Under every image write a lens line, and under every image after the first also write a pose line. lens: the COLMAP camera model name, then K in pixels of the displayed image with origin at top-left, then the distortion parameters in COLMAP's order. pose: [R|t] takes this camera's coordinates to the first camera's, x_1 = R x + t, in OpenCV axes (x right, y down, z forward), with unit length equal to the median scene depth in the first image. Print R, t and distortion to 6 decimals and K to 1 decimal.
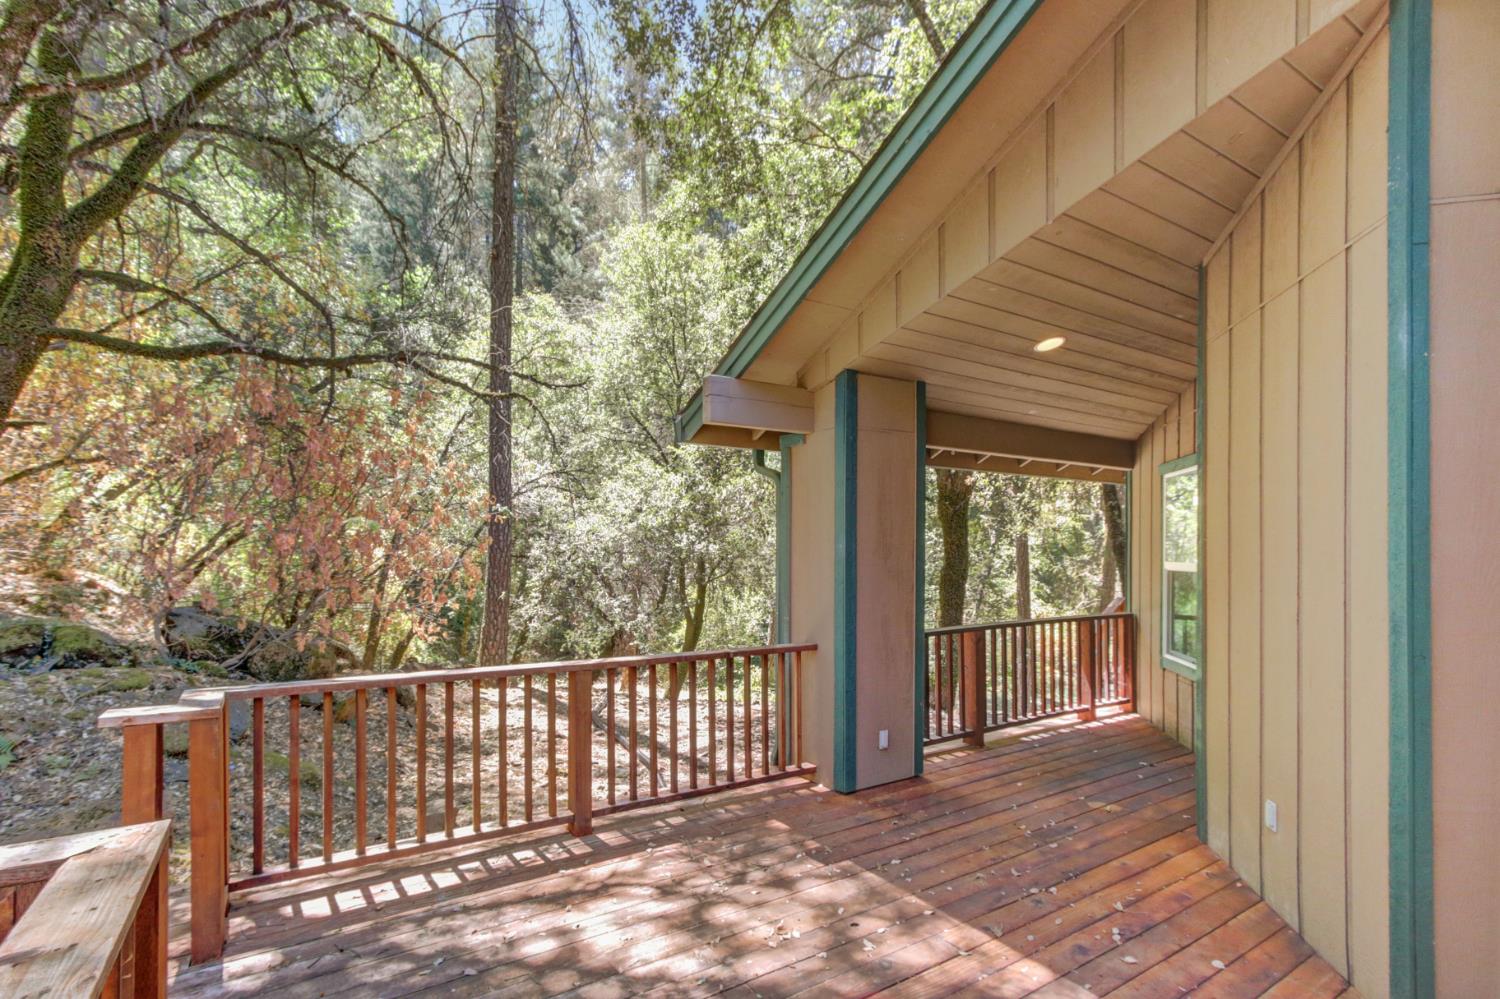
lens RADIAL K [[729.0, 0, 737.4], [0, 729.0, 533.3], [0, 0, 1]] dist [-0.000256, 0.002694]
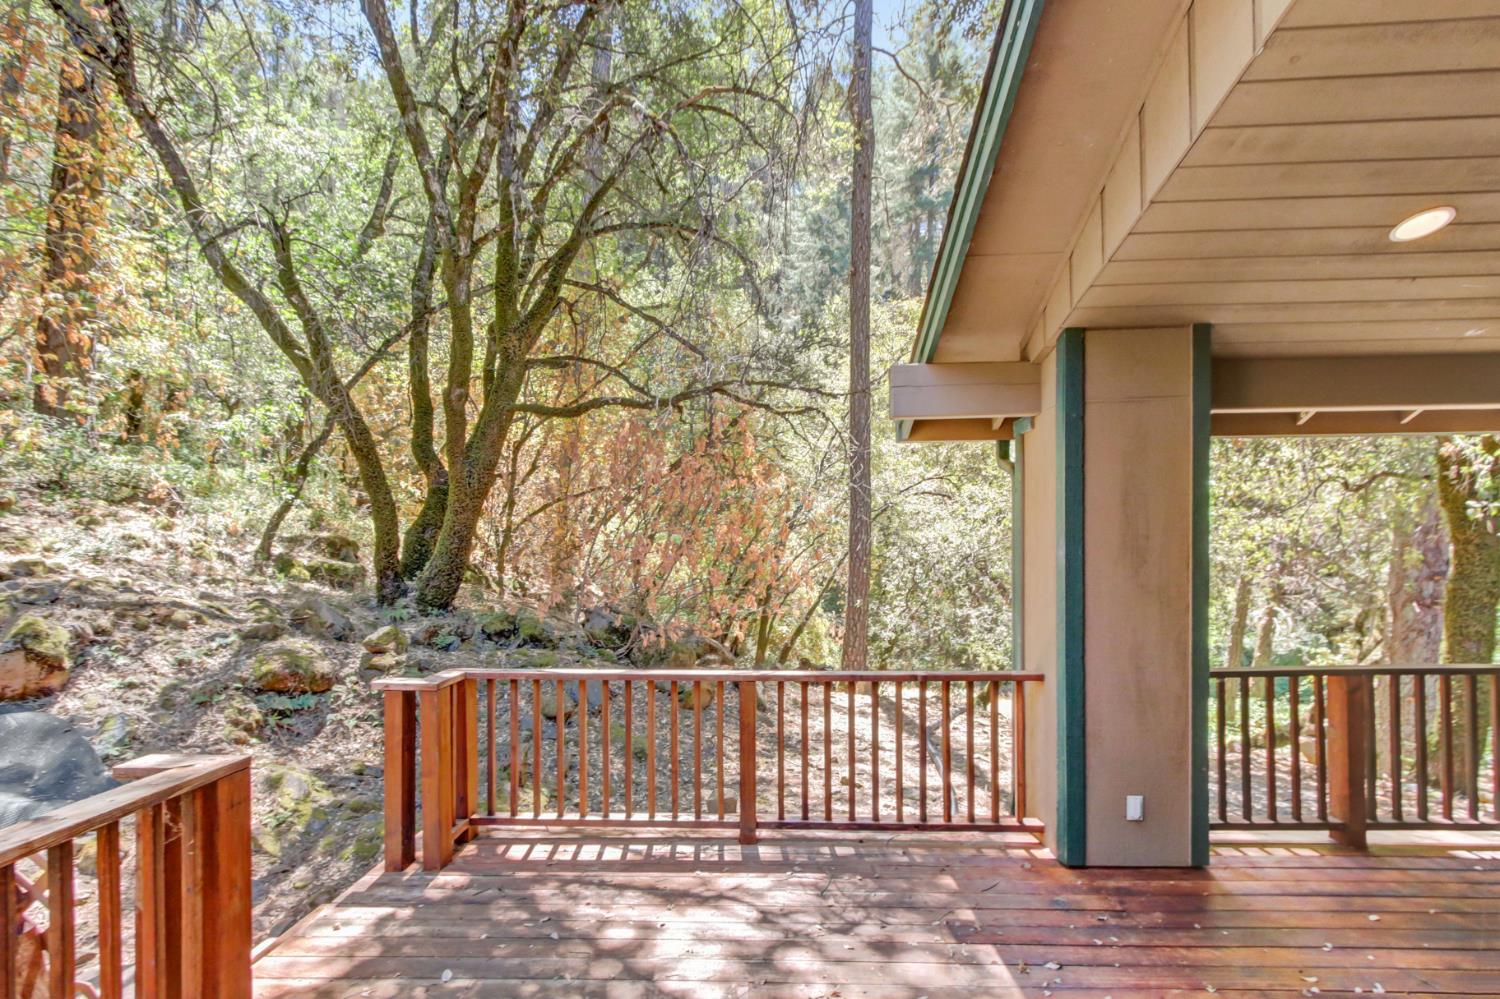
lens RADIAL K [[729.0, 0, 749.4], [0, 729.0, 542.9], [0, 0, 1]] dist [-0.000256, 0.002694]
pose [[0.811244, -0.022272, -0.584284, 0.324931], [0.023681, 0.999706, -0.005228, 0.002686], [0.584228, -0.009595, 0.811533, 0.155452]]
